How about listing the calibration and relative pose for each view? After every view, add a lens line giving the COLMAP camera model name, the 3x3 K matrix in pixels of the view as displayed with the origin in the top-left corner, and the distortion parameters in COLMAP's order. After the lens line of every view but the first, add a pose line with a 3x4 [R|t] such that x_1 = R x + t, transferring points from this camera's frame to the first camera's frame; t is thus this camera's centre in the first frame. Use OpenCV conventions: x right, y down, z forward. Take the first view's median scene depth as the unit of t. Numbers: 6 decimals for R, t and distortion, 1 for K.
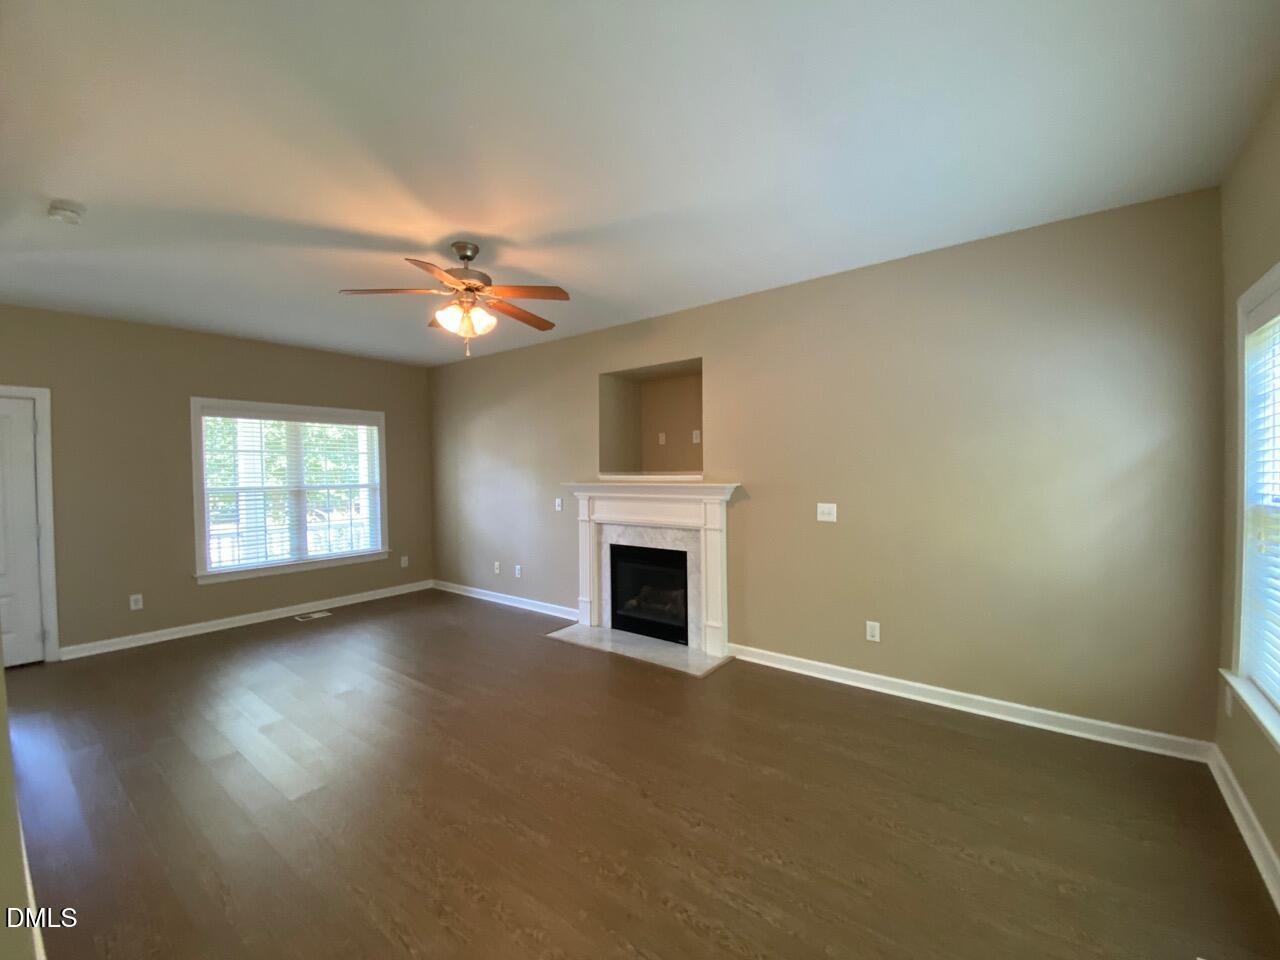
lens RADIAL K [[529.8, 0, 660.3], [0, 529.8, 480.3], [0, 0, 1]] dist [0.000382, 0.000003]
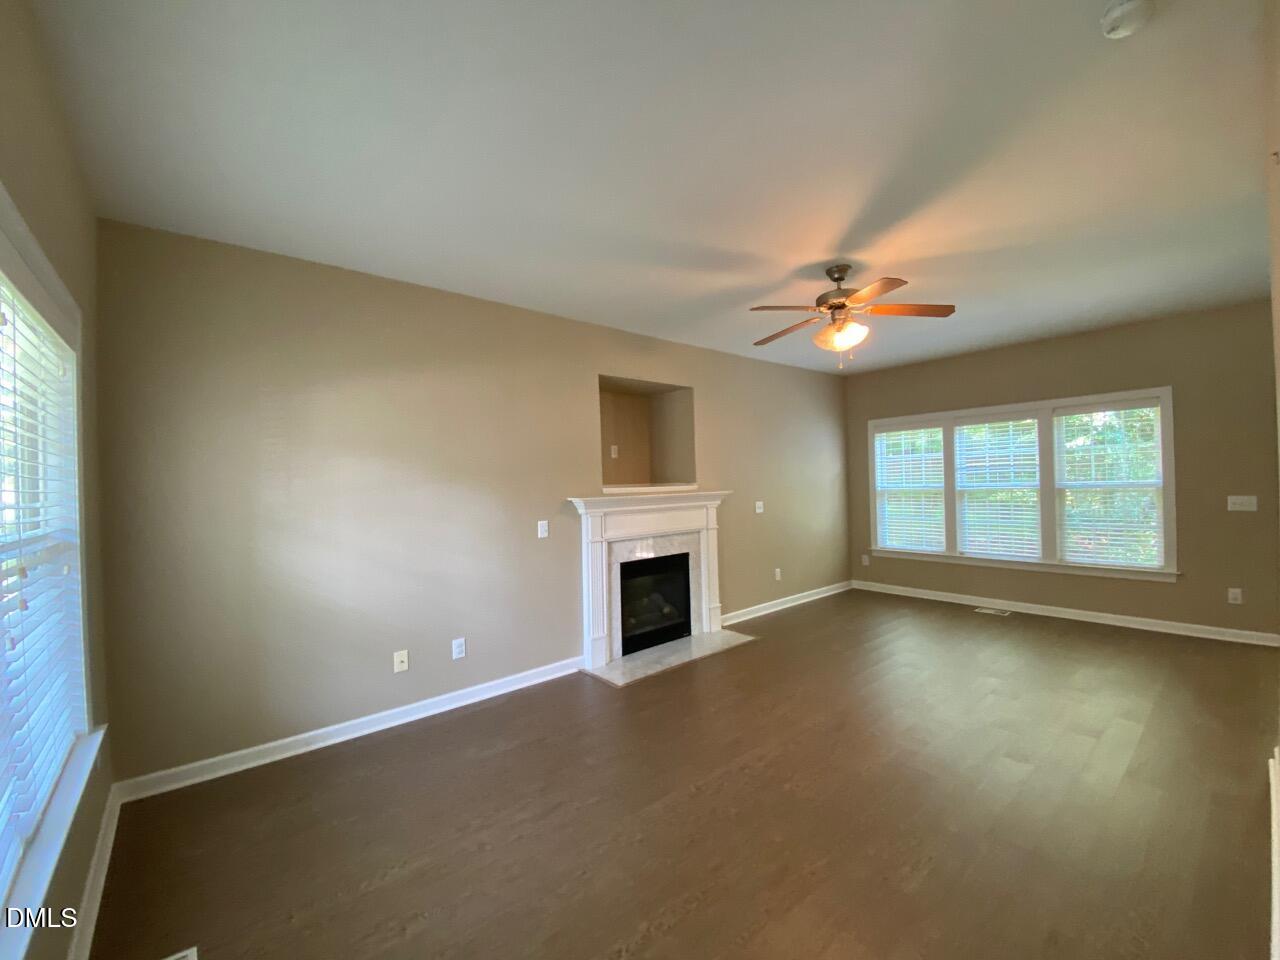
lens RADIAL K [[529.8, 0, 660.3], [0, 529.8, 480.3], [0, 0, 1]] dist [0.000382, 0.000003]
pose [[0.196246, 0.009962, 0.980504, -1.019828], [0.044375, 0.998834, -0.019030, -0.001407], [-0.979550, 0.047245, 0.195576, 0.780946]]
